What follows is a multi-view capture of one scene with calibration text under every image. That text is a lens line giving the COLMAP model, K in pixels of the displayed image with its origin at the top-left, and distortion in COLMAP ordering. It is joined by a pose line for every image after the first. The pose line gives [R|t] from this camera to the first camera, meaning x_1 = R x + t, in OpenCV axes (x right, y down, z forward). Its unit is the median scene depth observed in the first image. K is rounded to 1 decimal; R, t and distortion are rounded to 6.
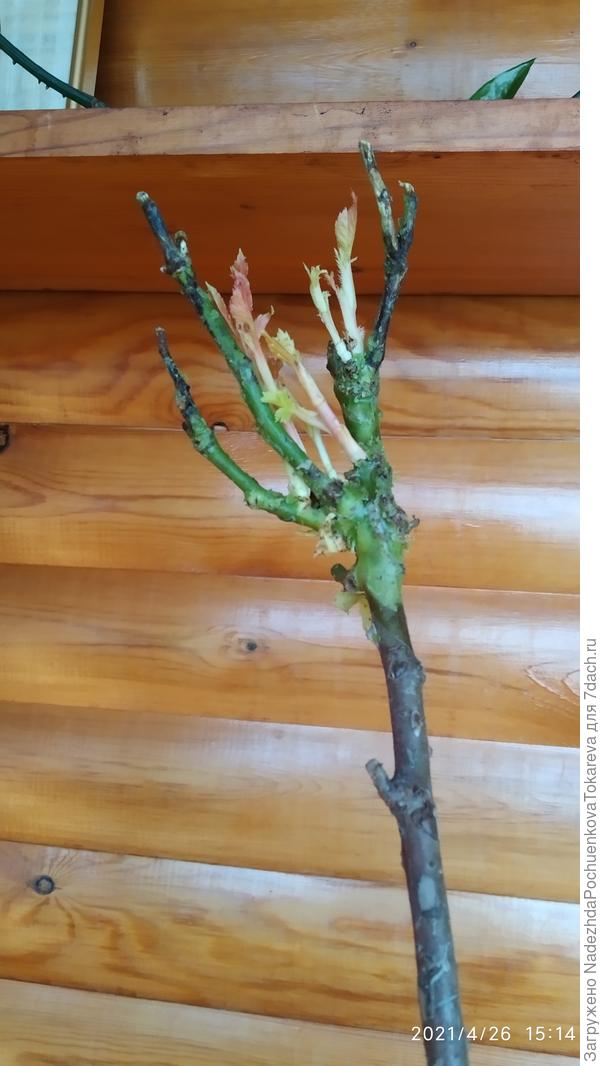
lens RADIAL K [[954.5, 0, 280.0], [0, 954.5, 532.7], [0, 0, 1]] dist [0.010926, 0.000592]
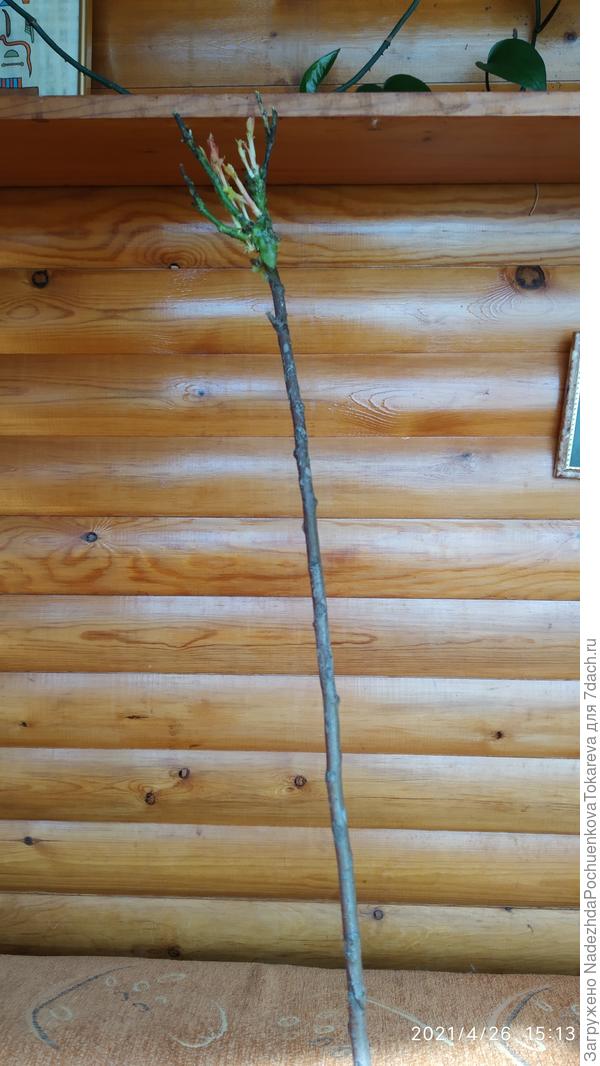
lens RADIAL K [[821.0, 0, 300.0], [0, 821.0, 533.0], [0, 0, 1]] dist [-0.004550, -0.008118]
pose [[0.991355, -0.061200, 0.116060, -0.041720], [0.043050, 0.987304, 0.152894, 0.154628], [-0.123943, -0.146576, 0.981404, -0.581947]]
